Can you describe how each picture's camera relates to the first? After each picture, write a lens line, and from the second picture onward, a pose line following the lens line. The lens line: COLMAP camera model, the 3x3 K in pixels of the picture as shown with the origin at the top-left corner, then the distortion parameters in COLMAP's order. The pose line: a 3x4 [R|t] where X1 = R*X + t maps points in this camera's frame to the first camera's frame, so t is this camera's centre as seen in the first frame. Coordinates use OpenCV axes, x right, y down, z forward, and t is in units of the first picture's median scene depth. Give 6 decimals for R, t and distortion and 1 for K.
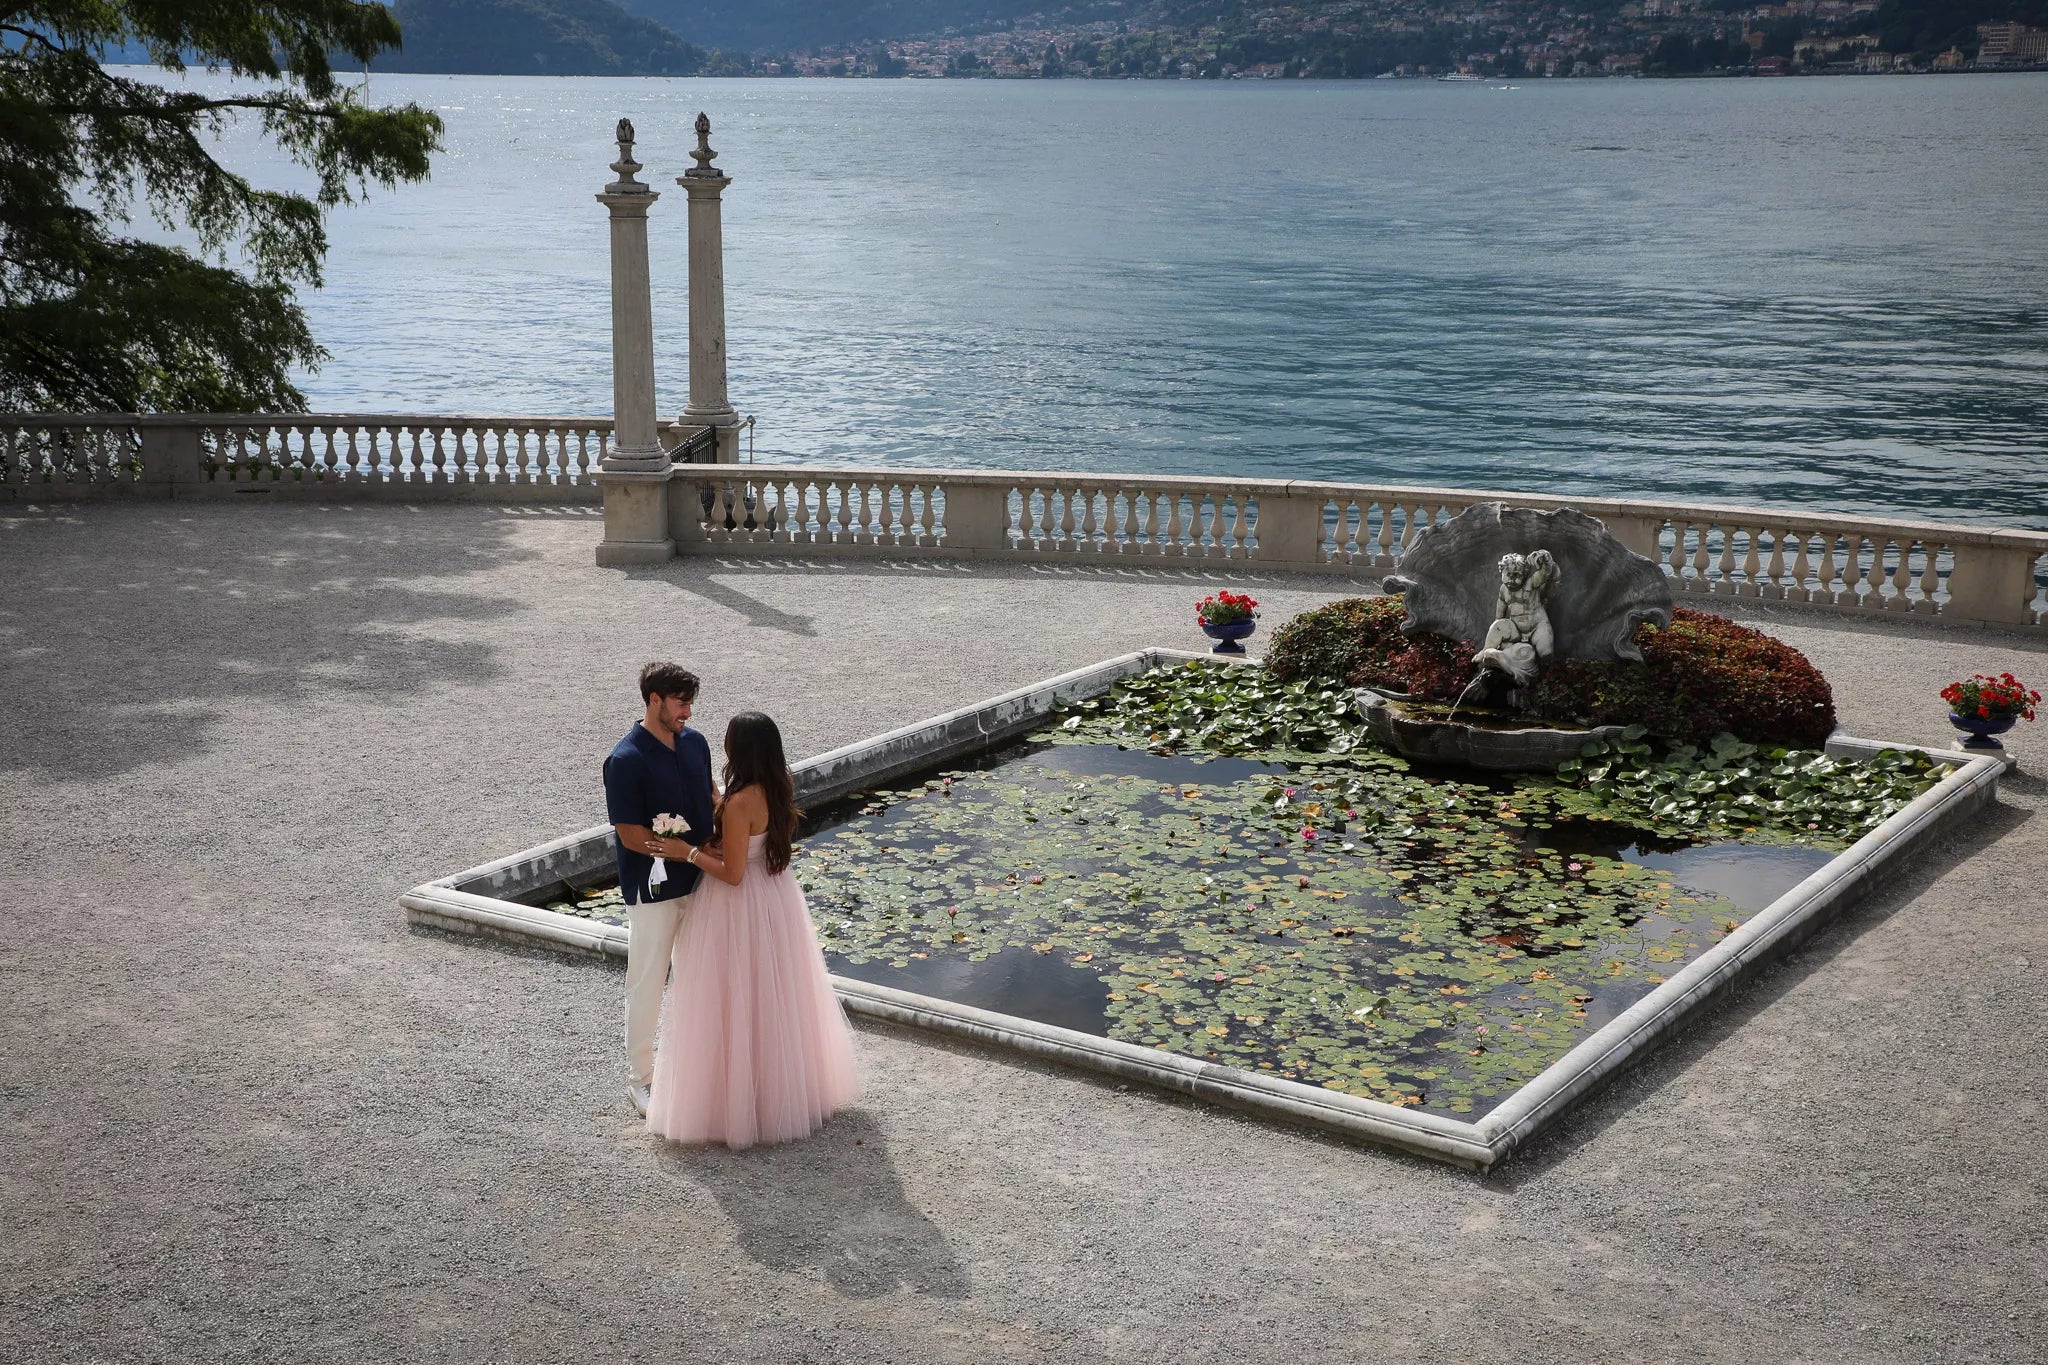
lens RADIAL K [[2736.9, 0, 969.2], [0, 2736.9, 715.9], [0, 0, 1]] dist [0.158048, 0.000000]
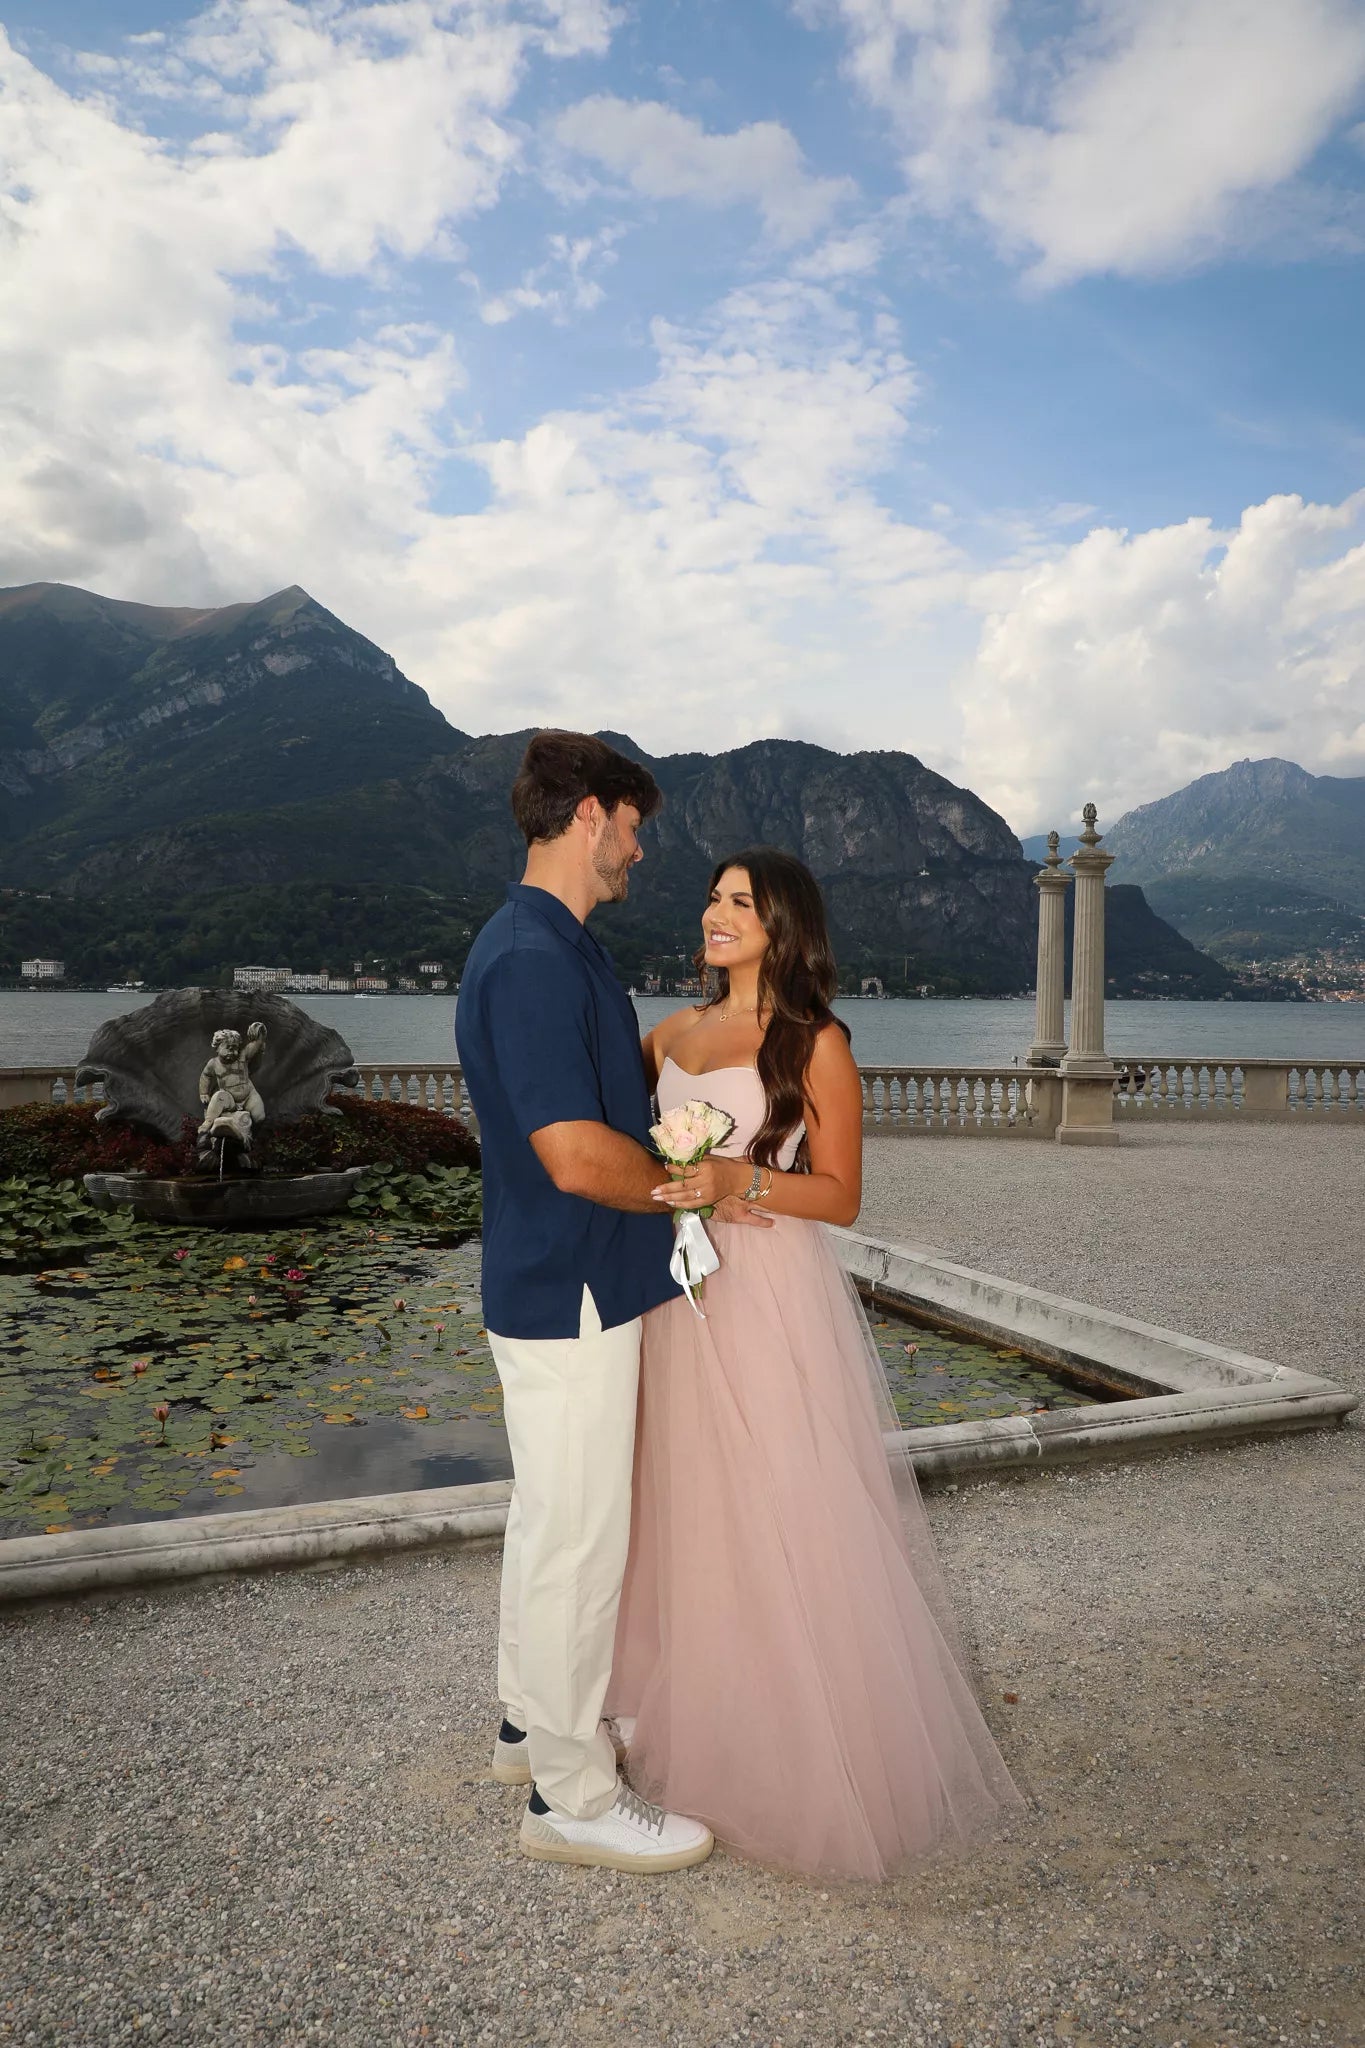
lens RADIAL K [[1447.6, 0, 702.4], [0, 1447.6, 1041.1], [0, 0, 1]] dist [-0.066801, 0.033646]
pose [[0.530429, -0.024100, 0.847387, -0.181071], [0.184904, 0.978817, -0.087904, 0.029882], [-0.827318, 0.203312, 0.523649, 0.547533]]
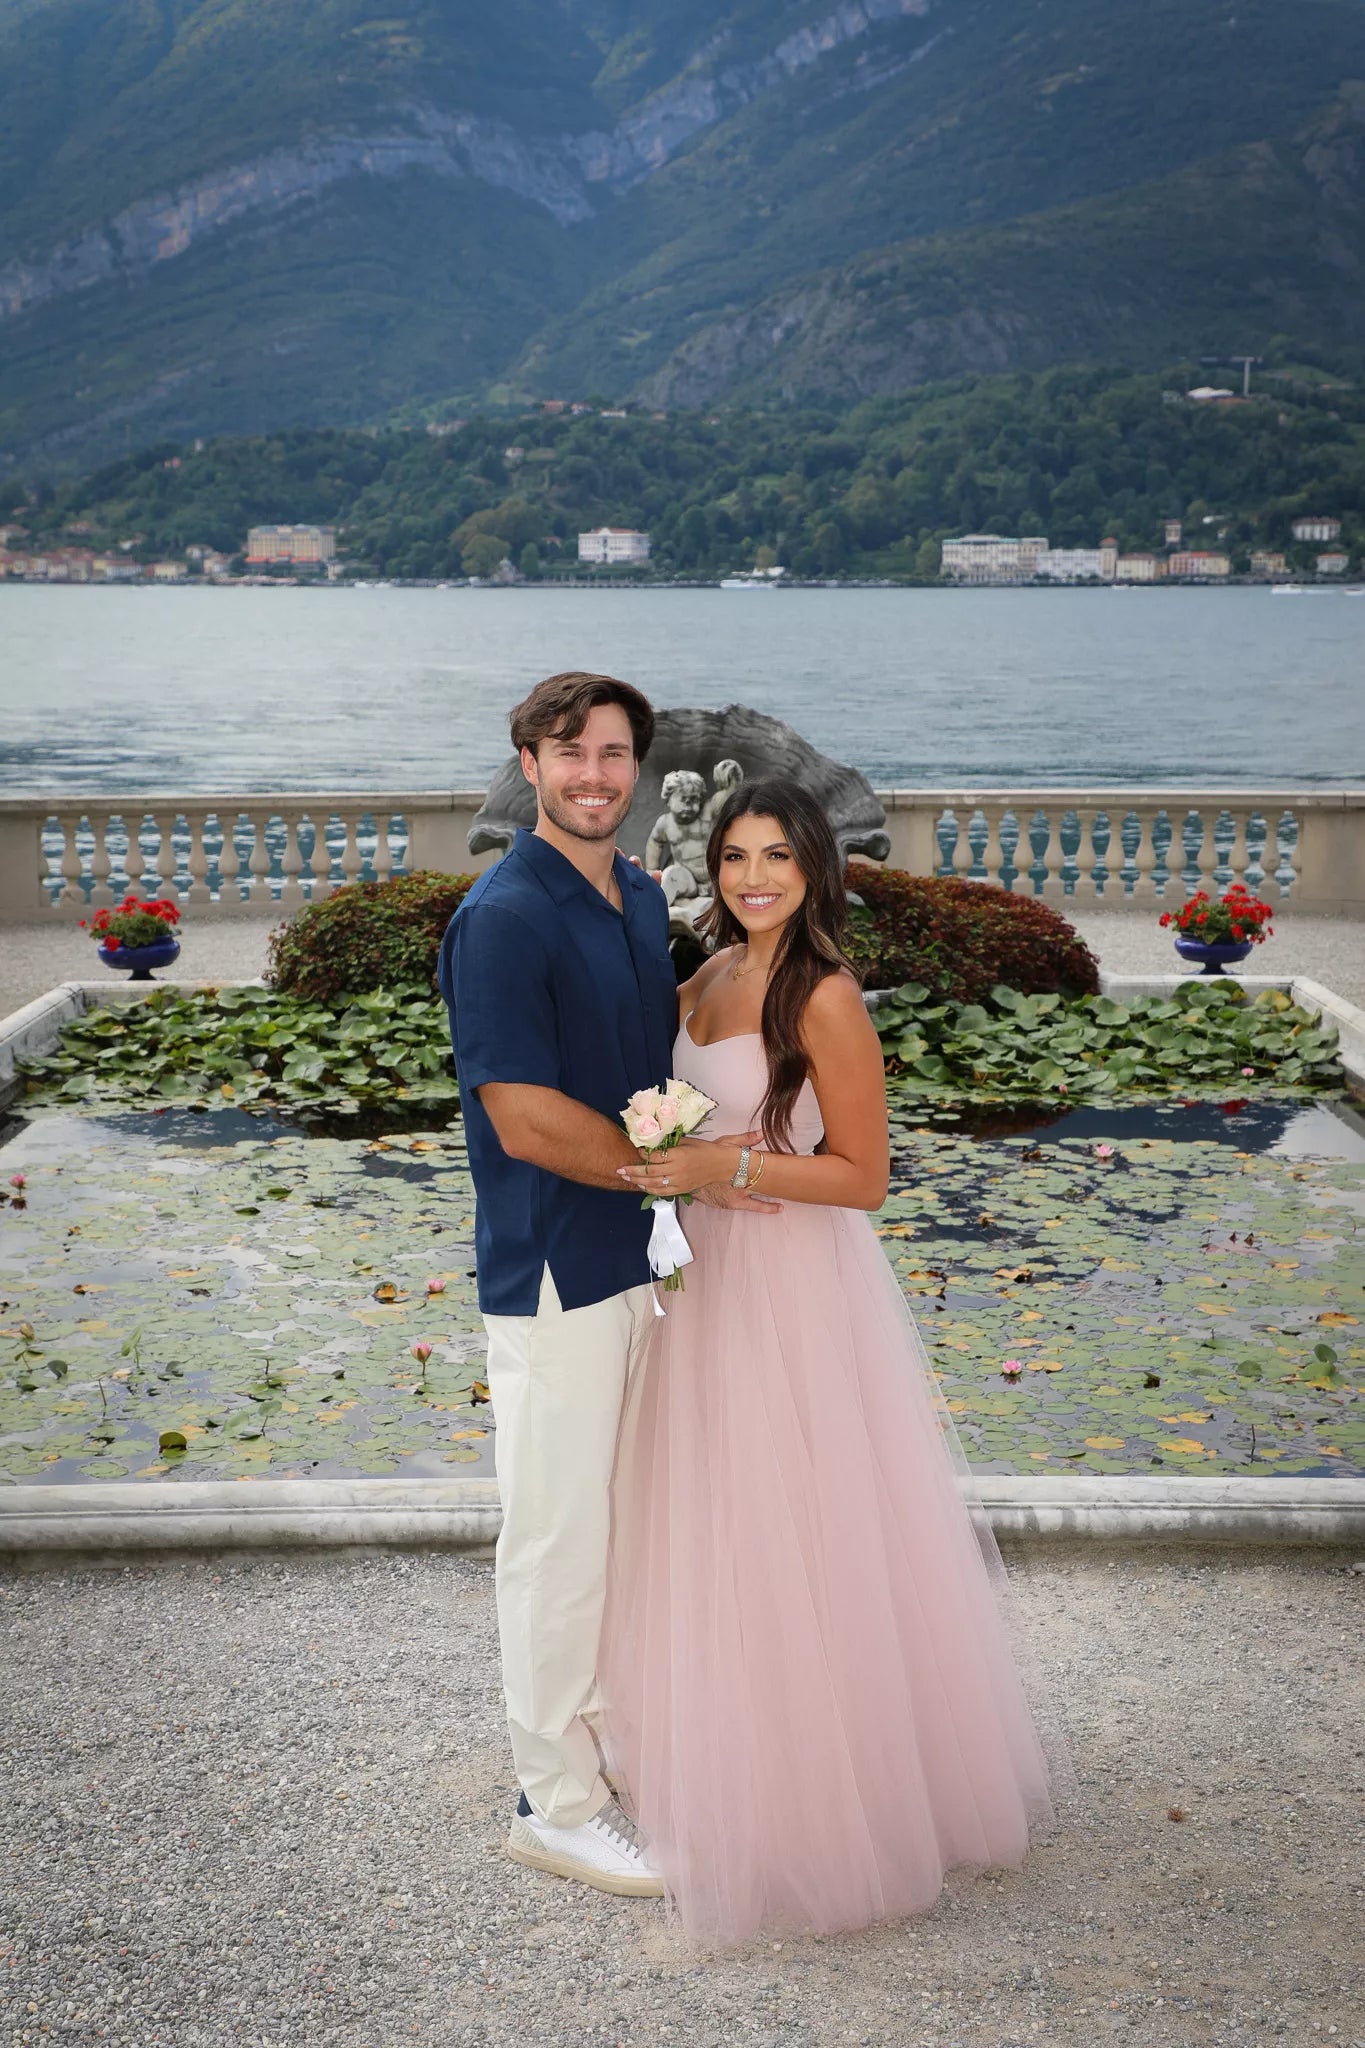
lens RADIAL K [[2736.9, 0, 726.8], [0, 2736.9, 1050.0], [0, 0, 1]] dist [0.158048, 0.000000]
pose [[0.814301, -0.099780, 0.571802, -0.197179], [0.134415, 0.990752, -0.018533, 0.025825], [-0.564664, 0.091951, 0.820182, 0.427256]]
